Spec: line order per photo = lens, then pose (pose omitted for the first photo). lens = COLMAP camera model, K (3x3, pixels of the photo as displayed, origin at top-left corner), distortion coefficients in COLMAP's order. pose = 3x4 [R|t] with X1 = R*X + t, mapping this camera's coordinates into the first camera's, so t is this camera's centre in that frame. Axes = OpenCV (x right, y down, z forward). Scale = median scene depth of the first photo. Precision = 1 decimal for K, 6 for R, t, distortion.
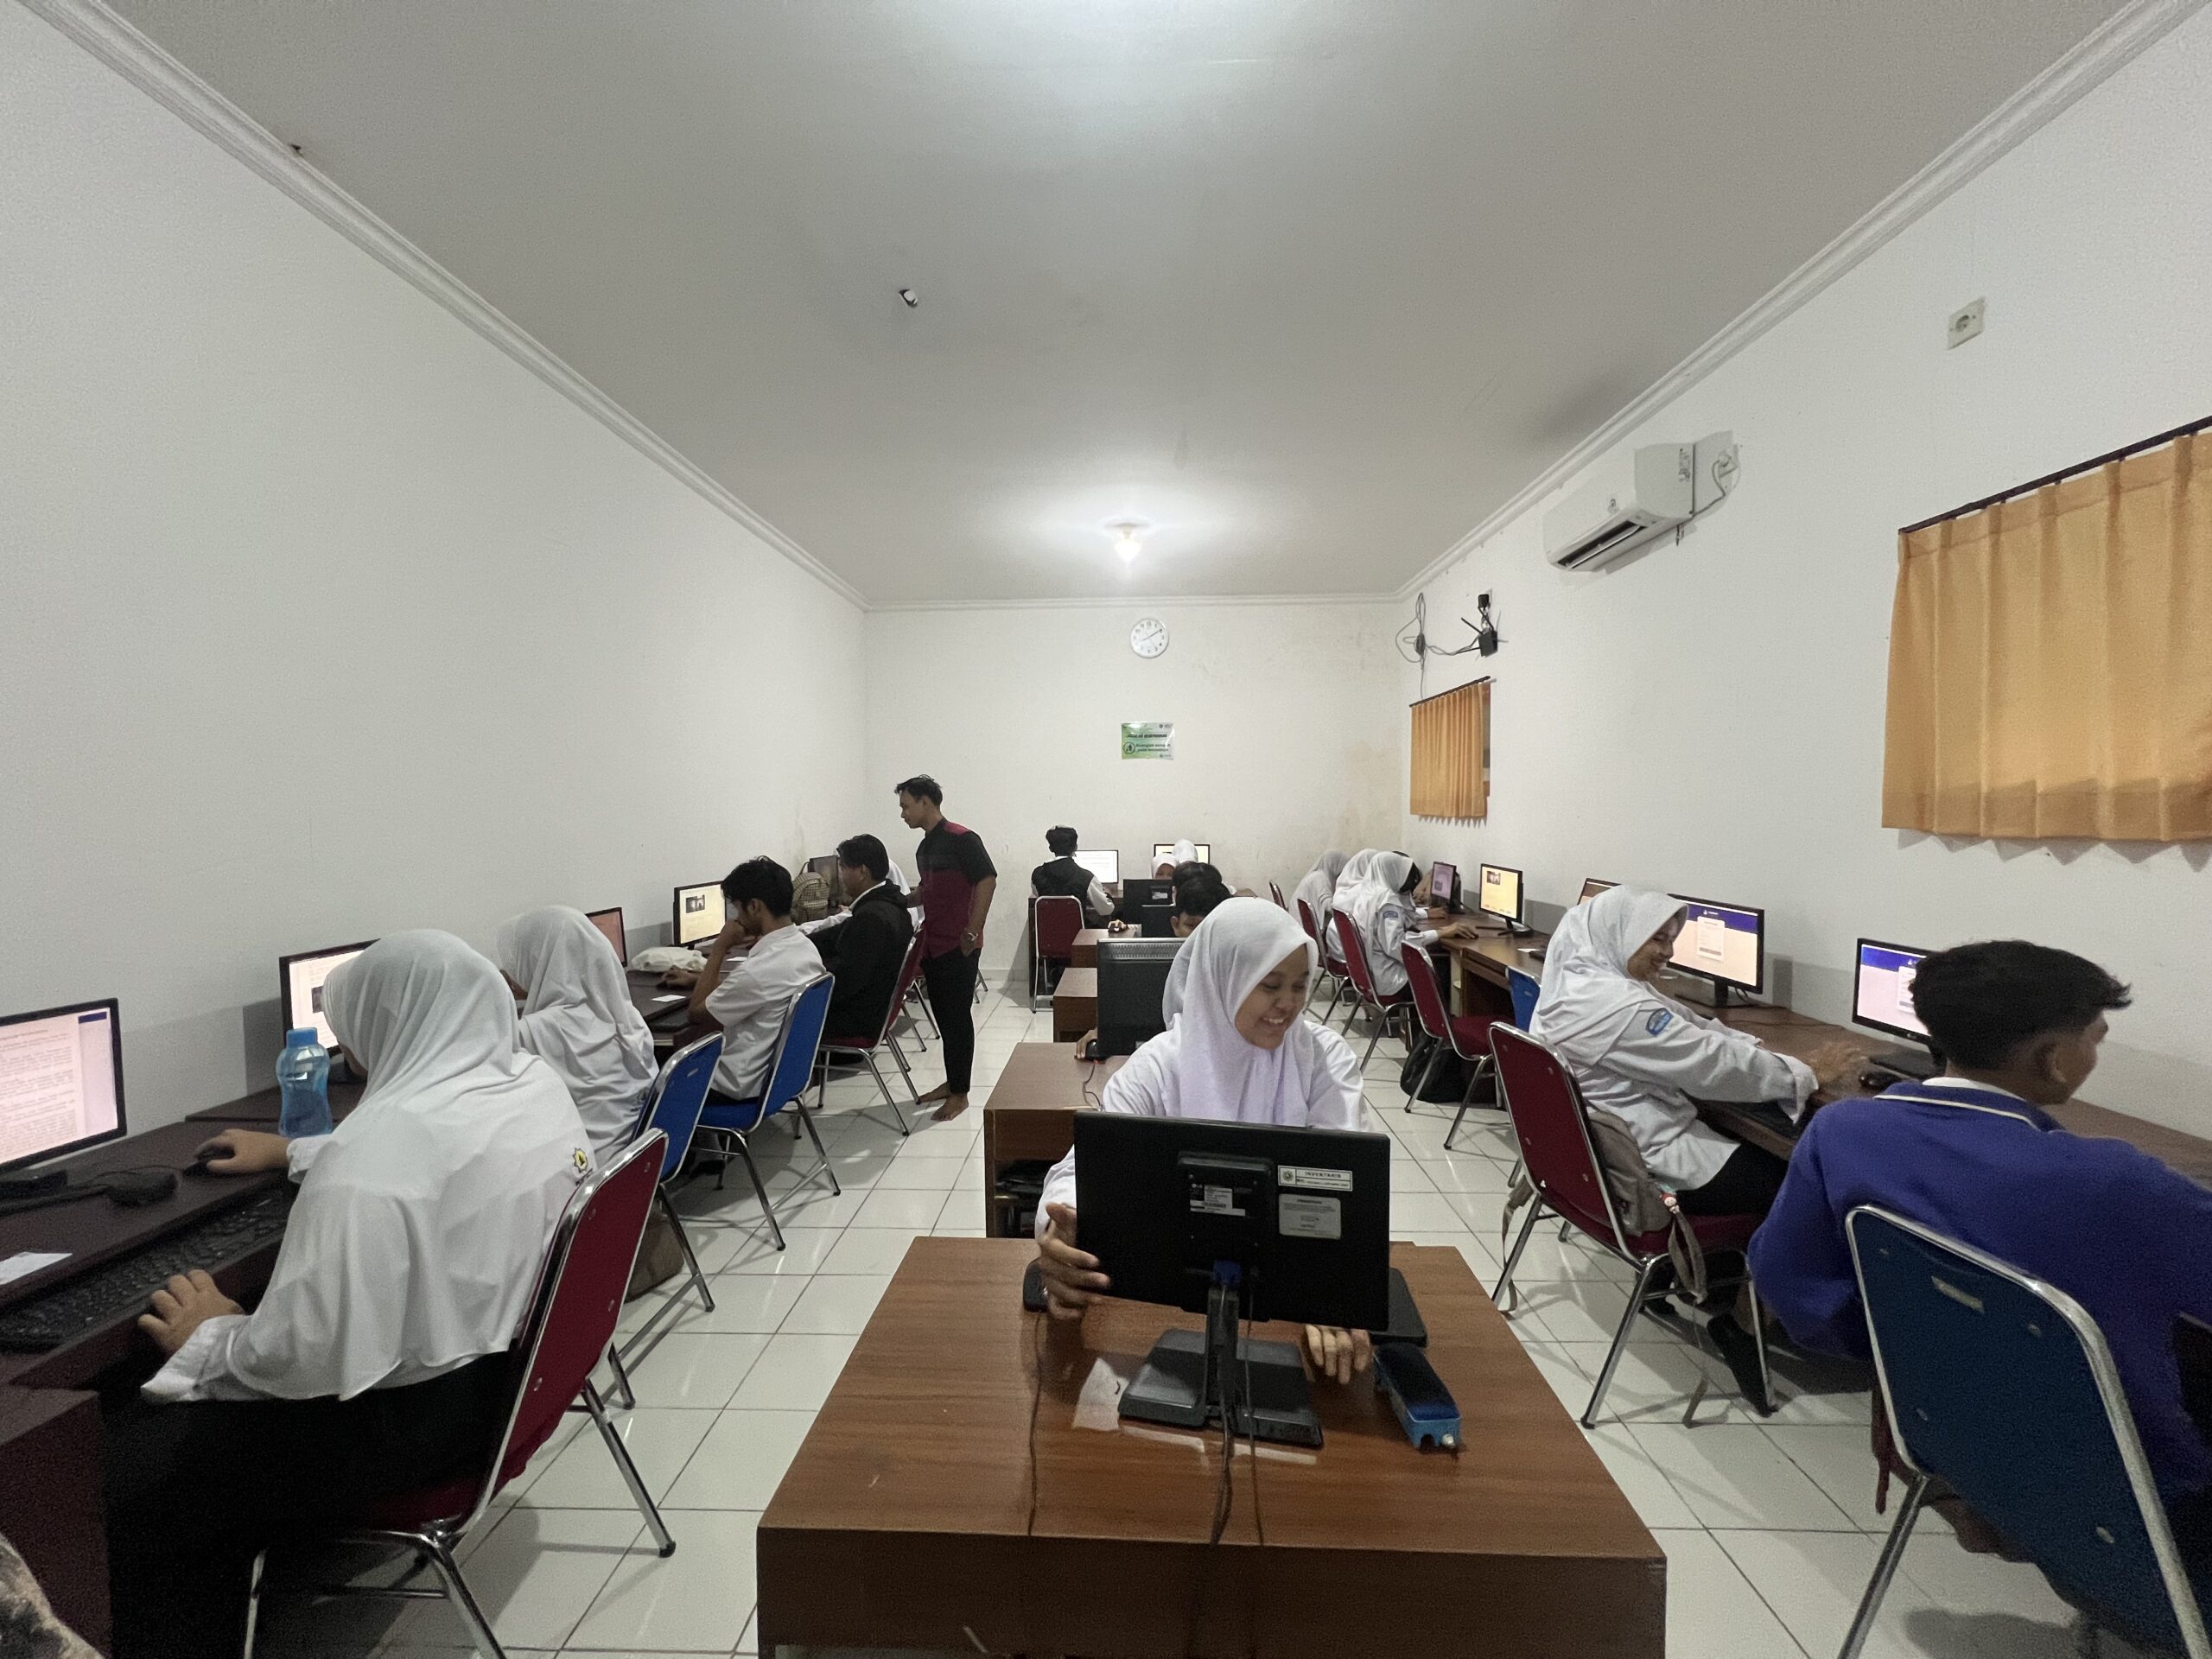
lens RADIAL K [[893.8, 0, 1103.3], [0, 893.8, 832.6], [0, 0, 1]] dist [0.000962, 0.000809]
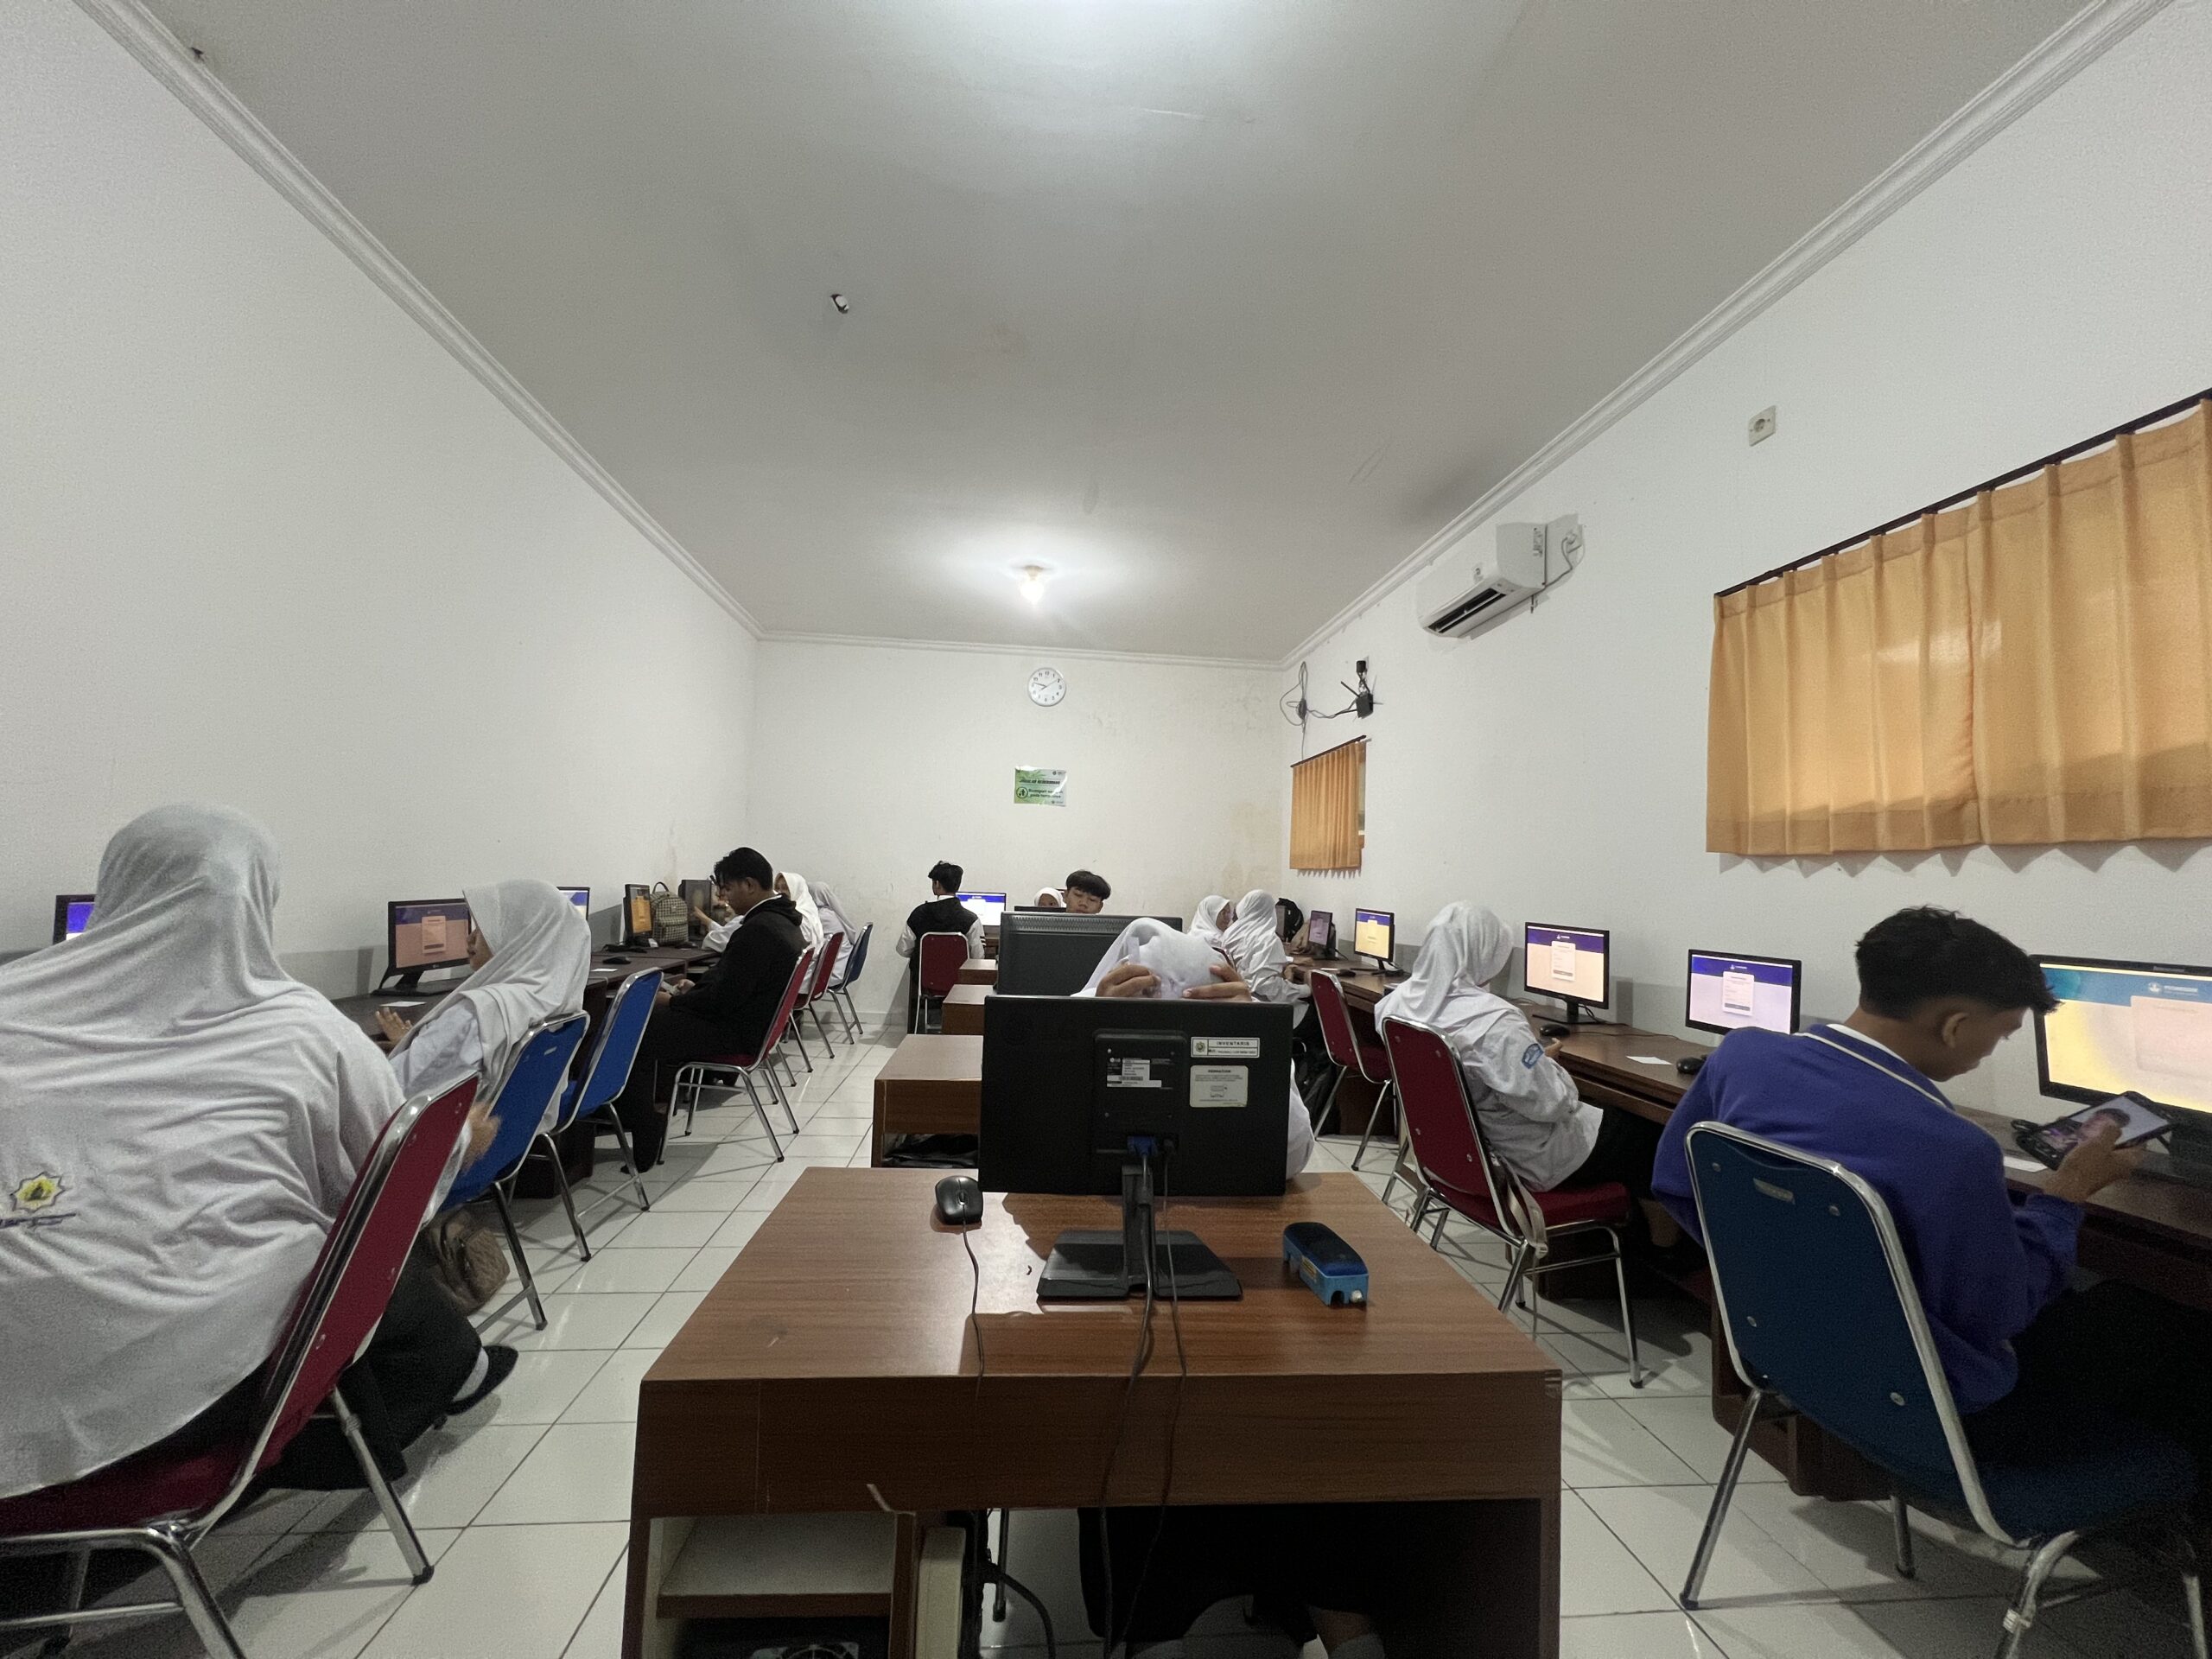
lens RADIAL K [[893.8, 0, 1103.5], [0, 893.8, 832.7], [0, 0, 1]] dist [0.000962, 0.000809]
pose [[0.990116, 0.051139, 0.130592, -0.018742], [-0.039639, 0.995226, -0.089189, 0.078146], [-0.134530, 0.083131, 0.987416, -0.004042]]
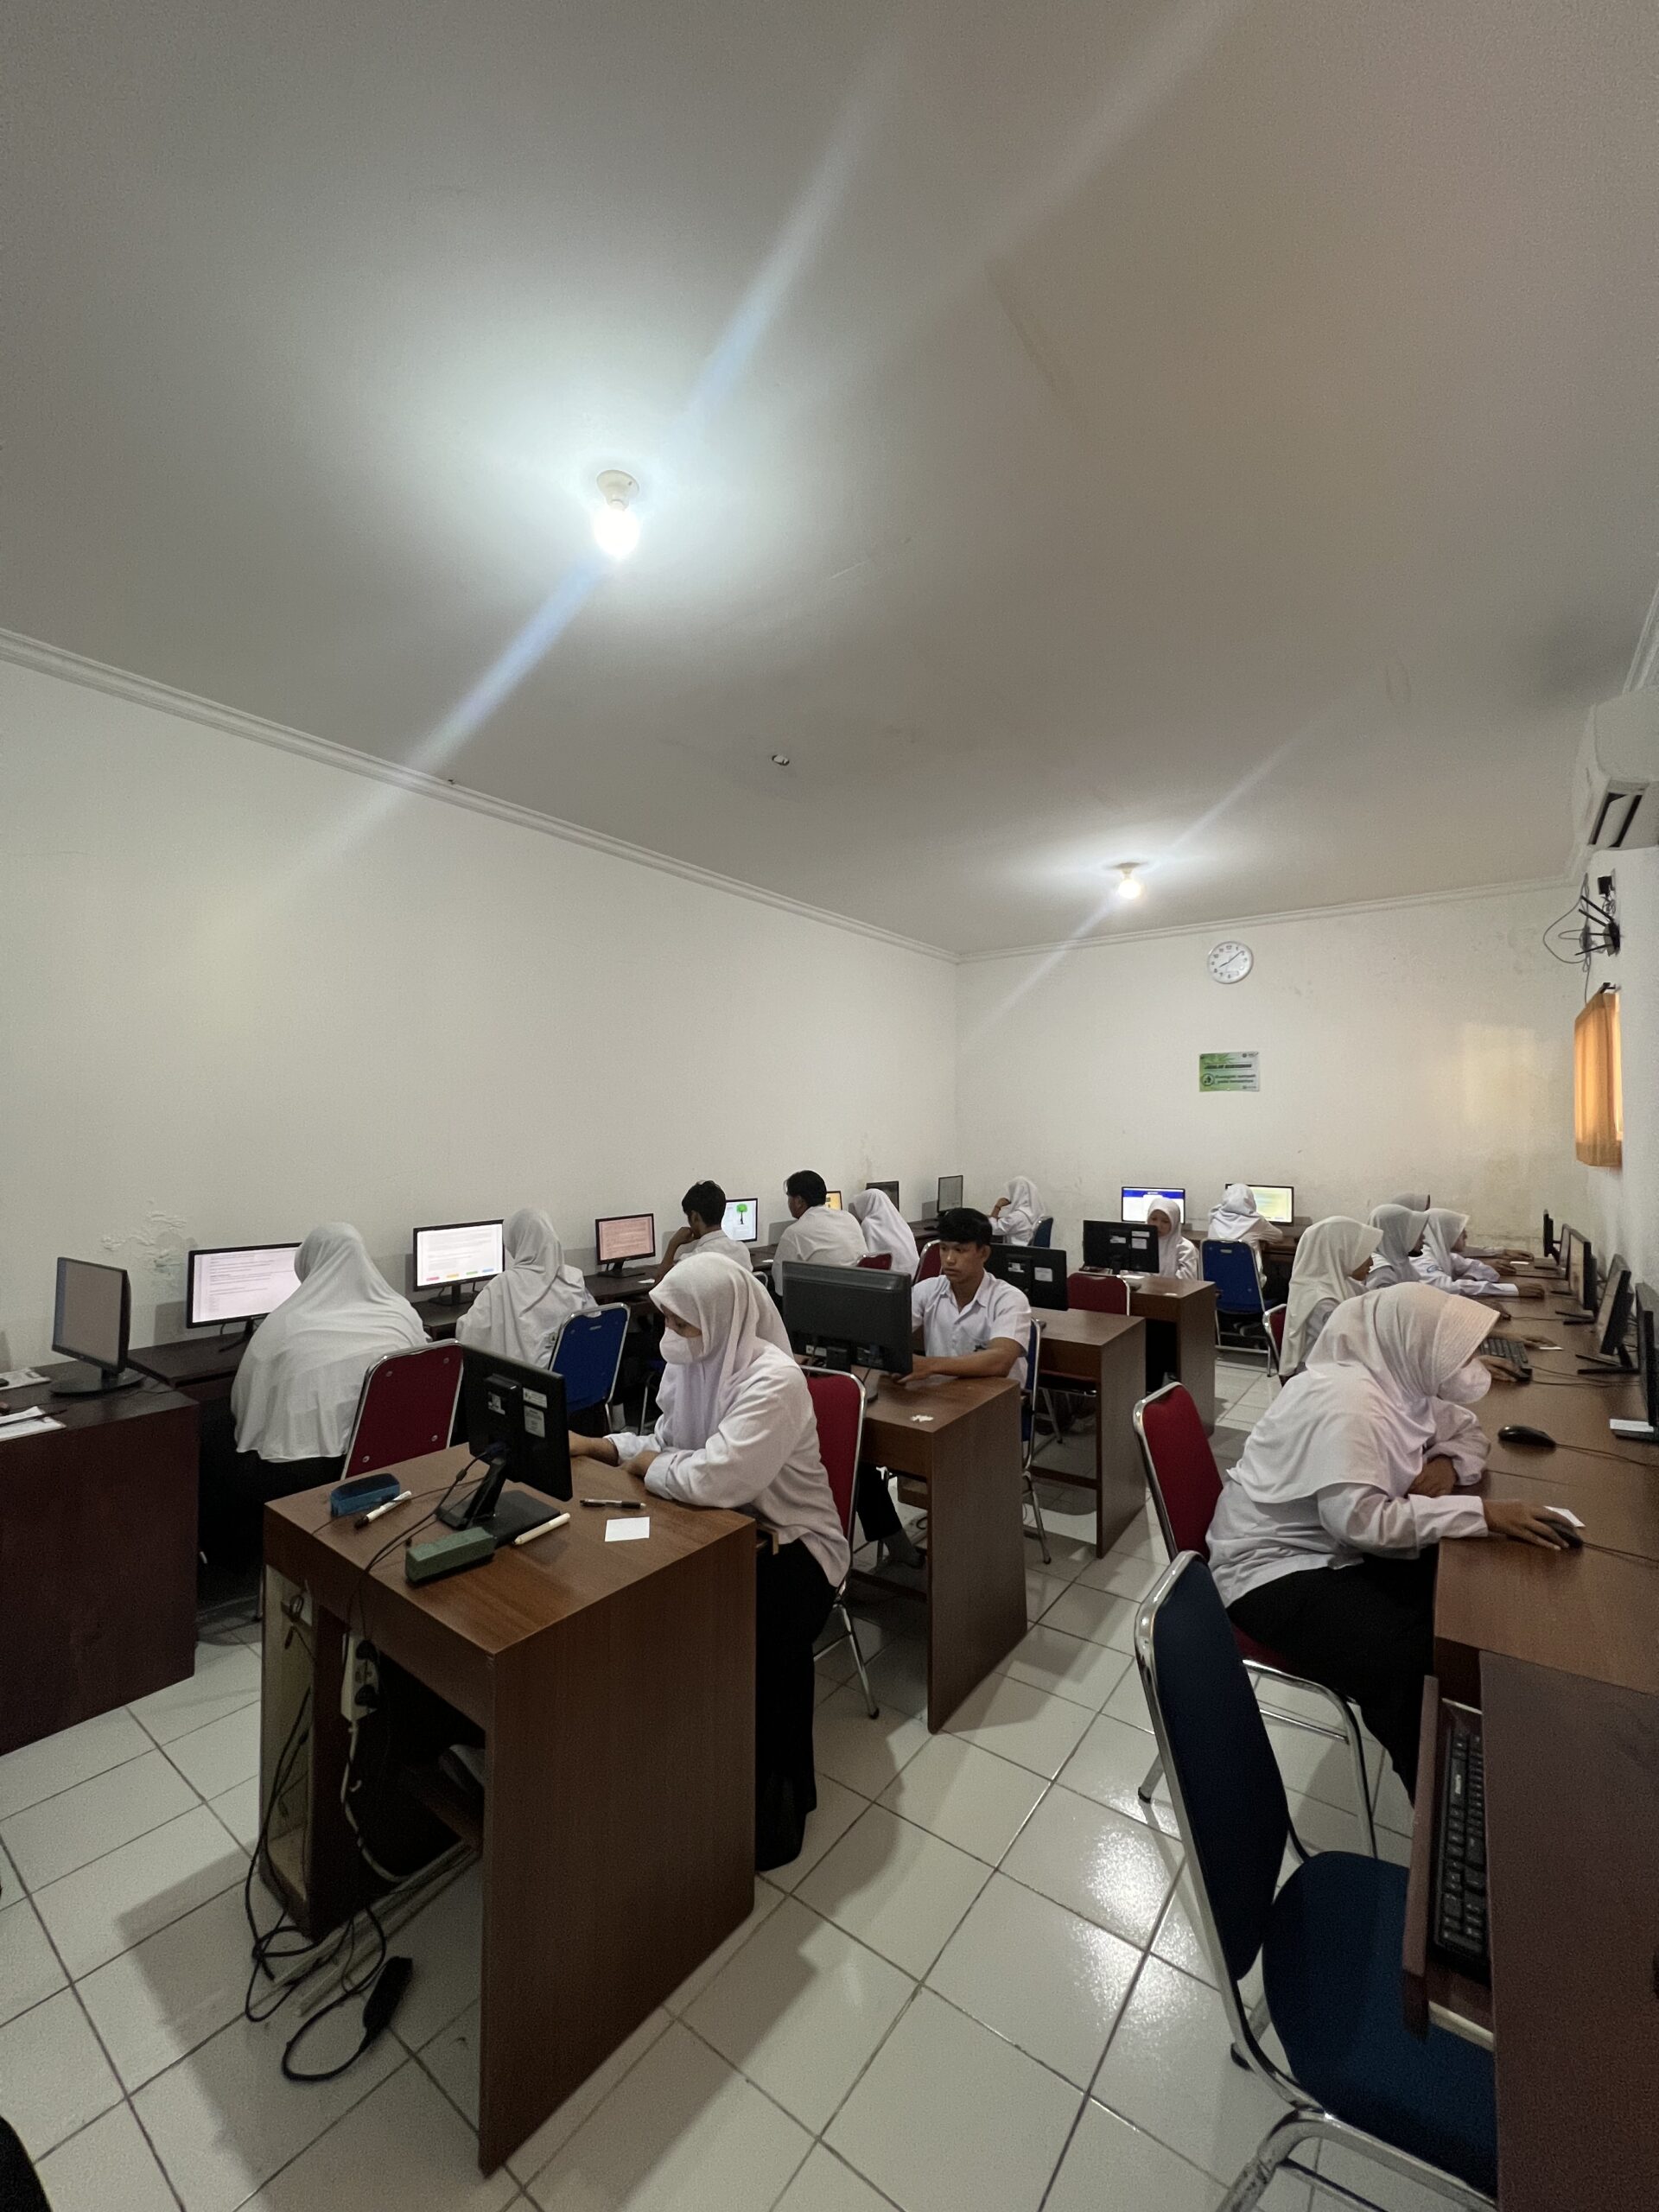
lens RADIAL K [[893.8, 0, 826.3], [0, 893.8, 1106.0], [0, 0, 1]] dist [0.000962, 0.000809]
pose [[0.813832, -0.005038, -0.581079, 0.537845], [-0.026228, 0.998625, -0.045392, -0.029794], [0.580508, 0.052182, 0.812581, 0.000961]]
